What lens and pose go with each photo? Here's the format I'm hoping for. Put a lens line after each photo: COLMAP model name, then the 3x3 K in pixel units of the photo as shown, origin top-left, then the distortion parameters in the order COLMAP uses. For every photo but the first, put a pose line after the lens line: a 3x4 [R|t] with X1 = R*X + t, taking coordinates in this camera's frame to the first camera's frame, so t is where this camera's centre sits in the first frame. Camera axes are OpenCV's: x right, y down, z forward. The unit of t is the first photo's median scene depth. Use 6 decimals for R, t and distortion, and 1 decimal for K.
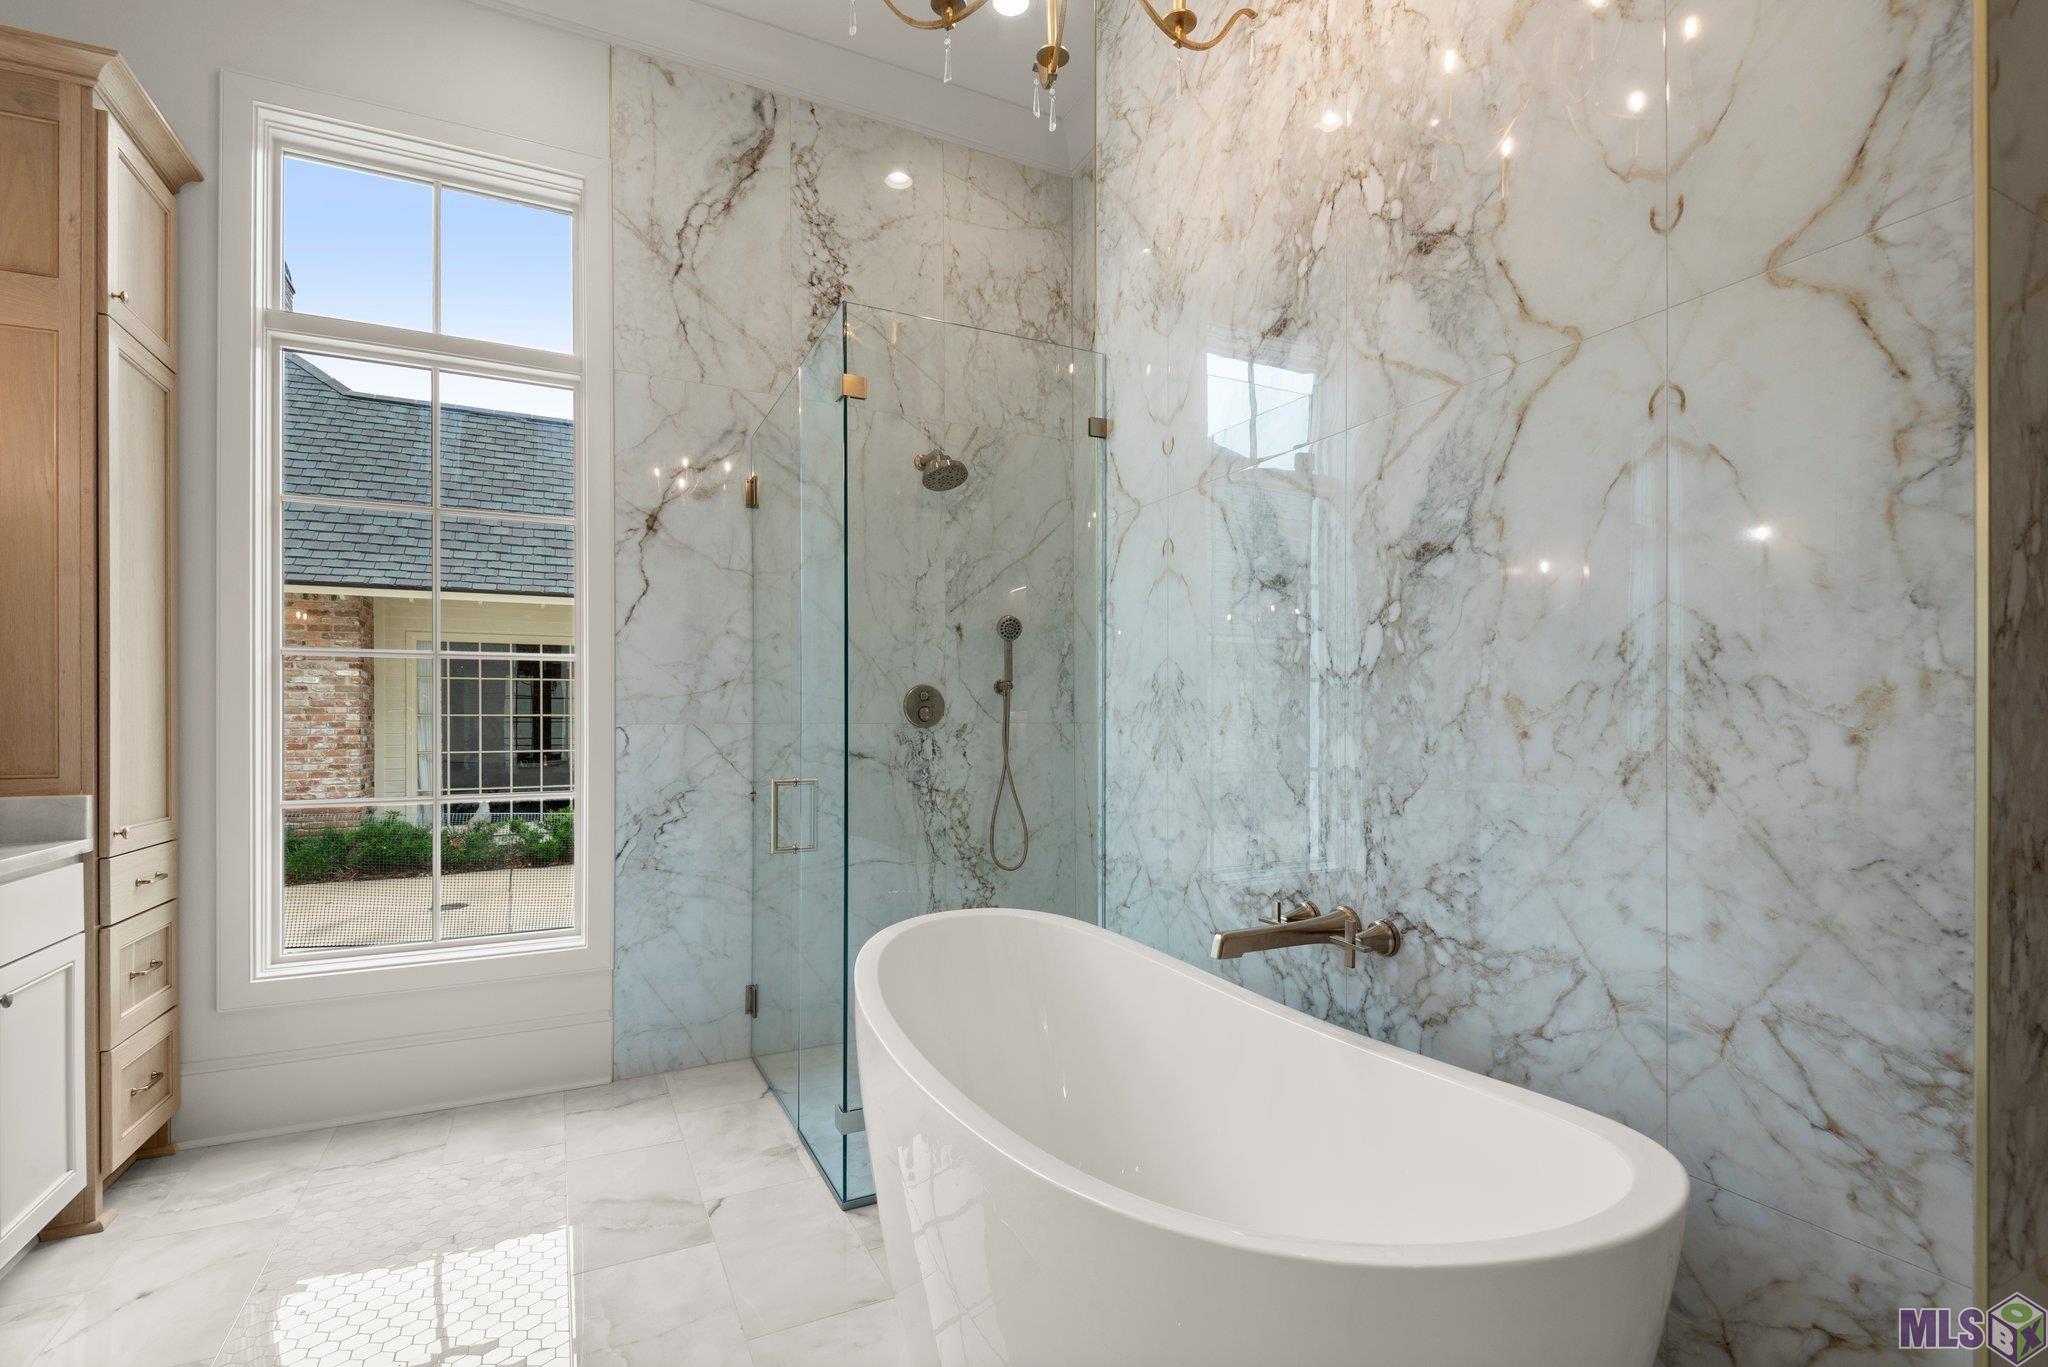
lens RADIAL K [[946.2, 0, 1028.4], [0, 946.2, 720.8], [0, 0, 1]] dist [0.039398, -0.036679]
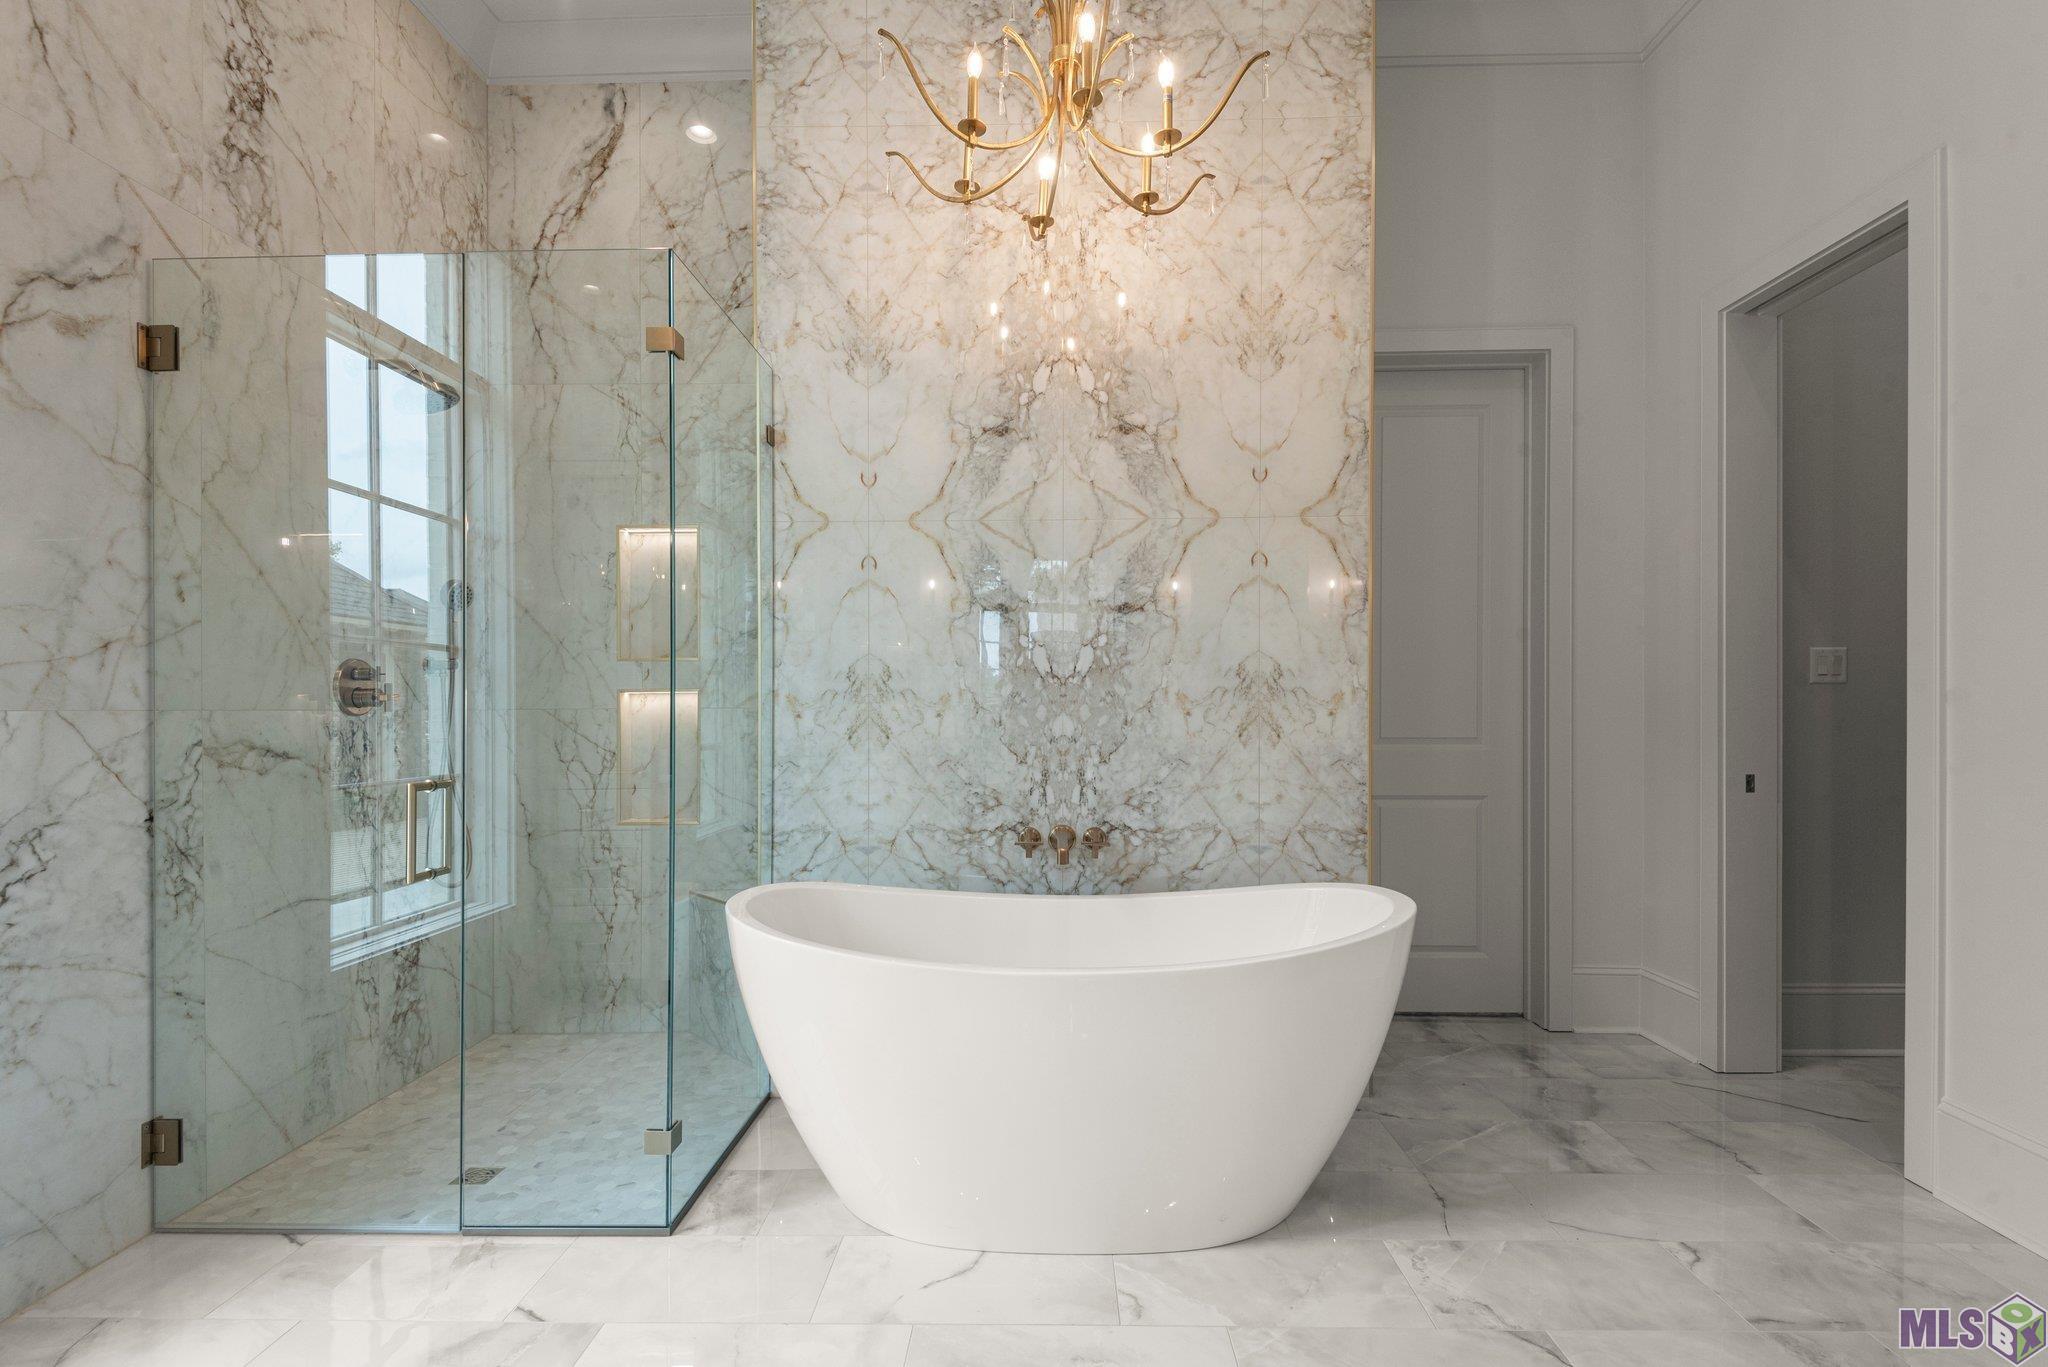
lens RADIAL K [[942.2, 0, 1032.0], [0, 942.2, 714.4], [0, 0, 1]] dist [0.023821, -0.018726]
pose [[0.459149, -0.005965, 0.888339, -1.082945], [0.000193, 0.999978, 0.006615, 0.003143], [-0.888359, -0.002866, 0.459140, 0.342879]]
